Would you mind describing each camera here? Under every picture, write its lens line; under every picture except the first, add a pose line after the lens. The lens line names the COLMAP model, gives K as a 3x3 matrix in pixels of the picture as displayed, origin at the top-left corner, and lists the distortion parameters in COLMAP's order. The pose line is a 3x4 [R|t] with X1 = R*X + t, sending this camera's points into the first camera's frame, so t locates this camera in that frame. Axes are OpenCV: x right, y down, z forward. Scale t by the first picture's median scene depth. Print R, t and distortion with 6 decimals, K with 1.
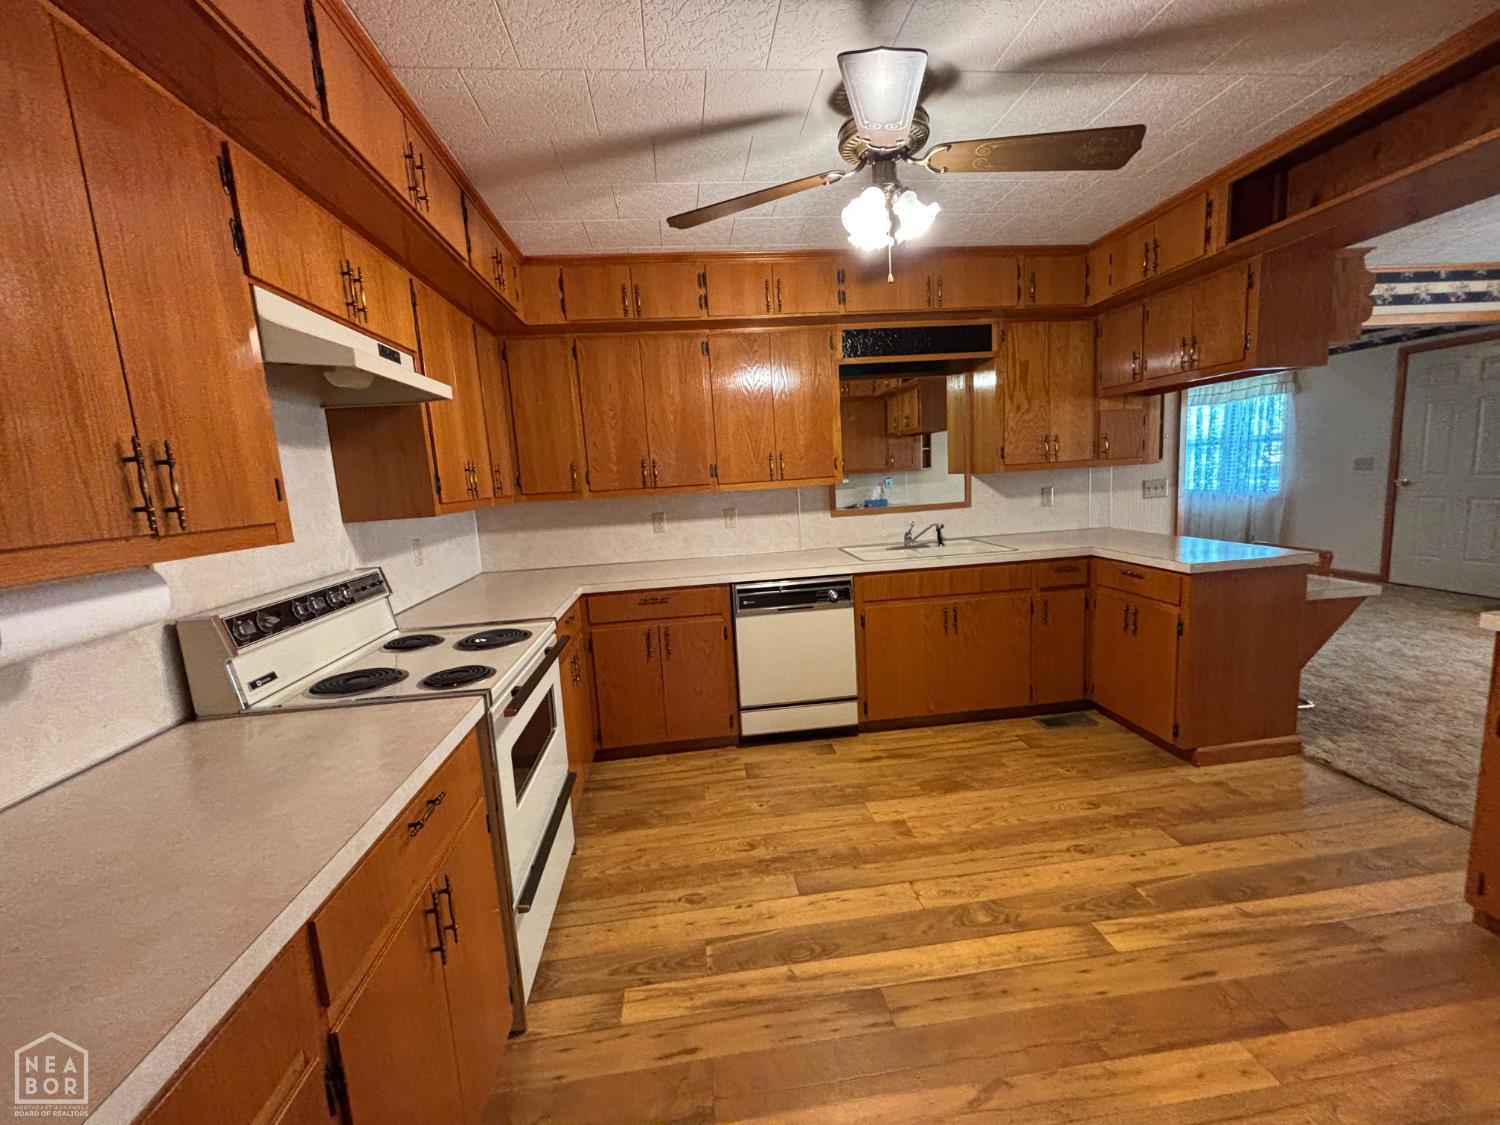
lens RADIAL K [[597.7, 0, 750.0], [0, 597.7, 562.5], [0, 0, 1]] dist [0.000512, 0.000154]
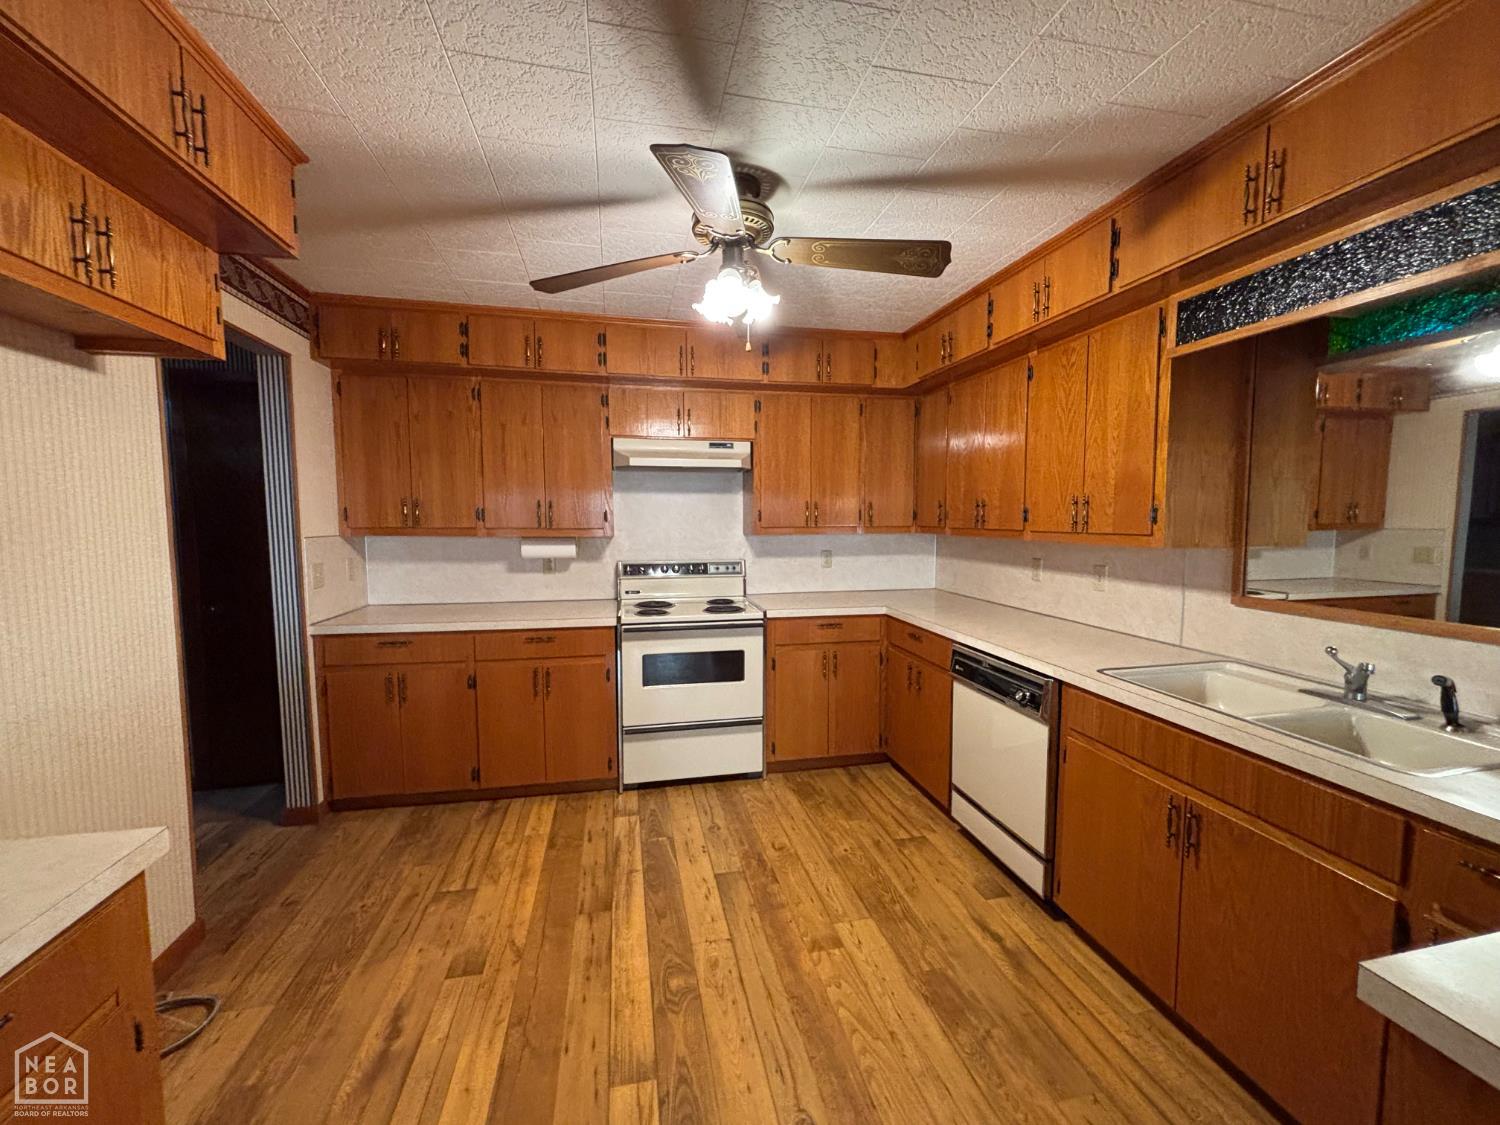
lens RADIAL K [[597.7, 0, 750.0], [0, 597.7, 562.5], [0, 0, 1]] dist [0.000512, 0.000154]
pose [[0.114288, 0.137527, -0.983882, 1.024315], [-0.152077, 0.981121, 0.119476, -0.180949], [0.981739, 0.135971, 0.133045, 0.714780]]
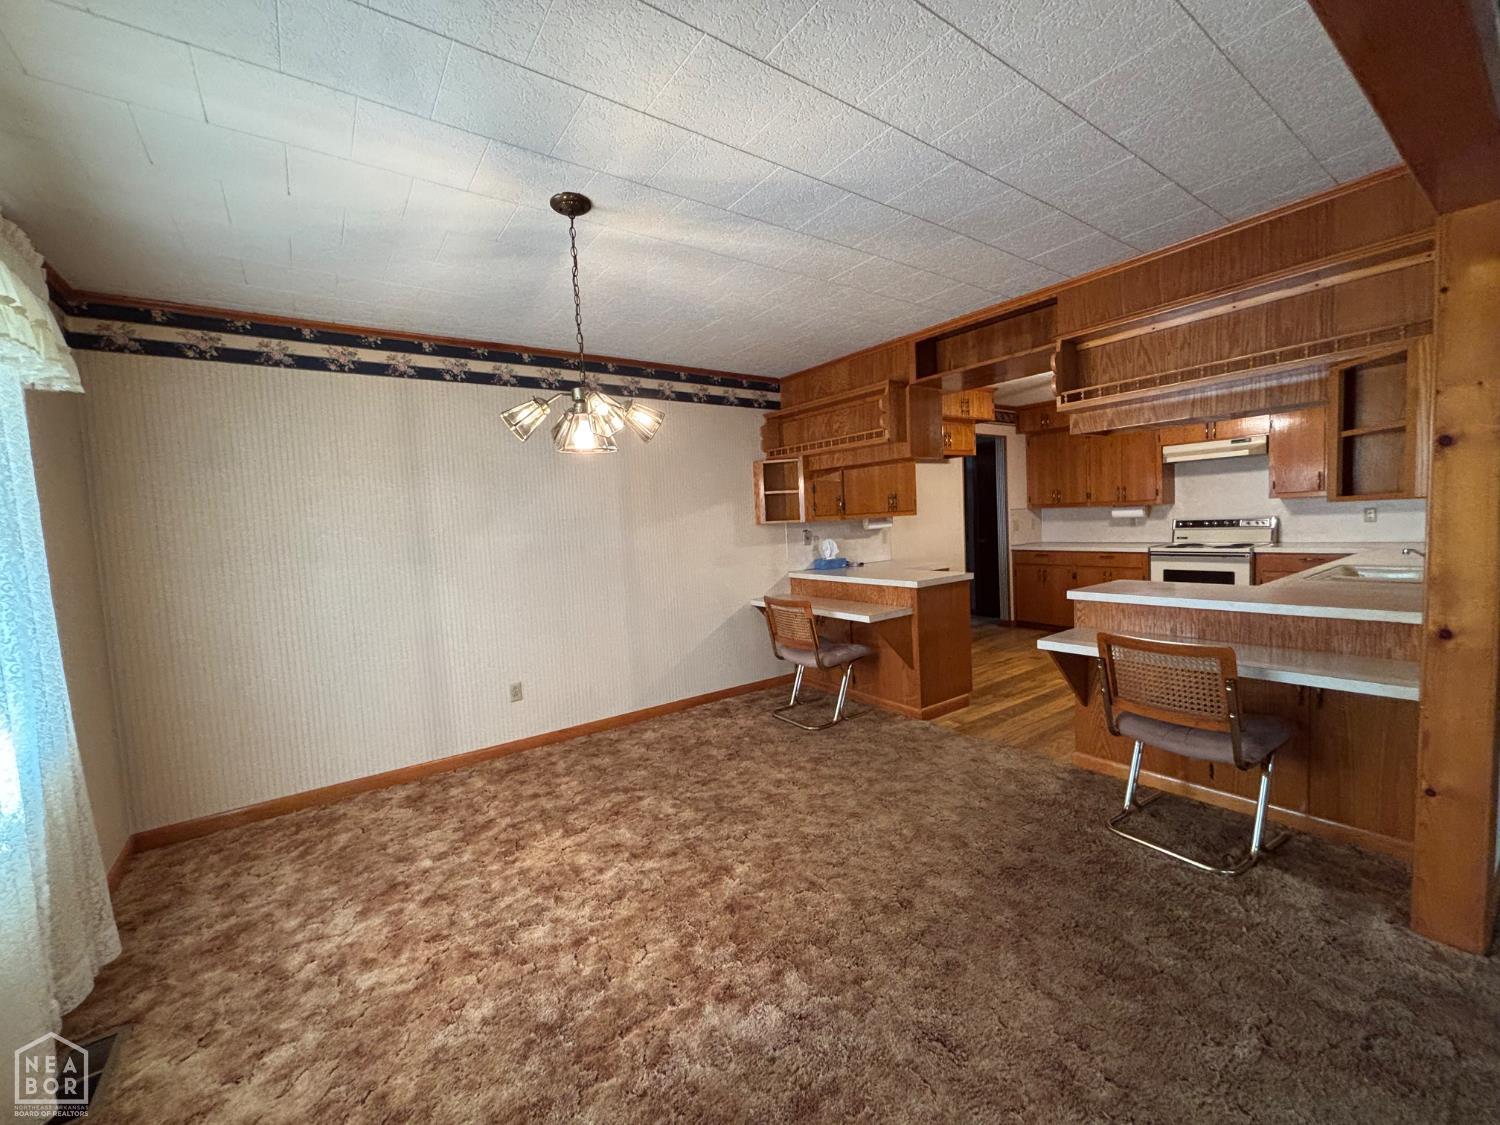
lens RADIAL K [[597.7, 0, 750.0], [0, 597.7, 562.5], [0, 0, 1]] dist [0.000512, 0.000154]
pose [[-0.866946, 0.138805, -0.478683, 2.265252], [0.030549, 0.973429, 0.226940, -0.399073], [0.497465, 0.182122, -0.848151, 1.876227]]
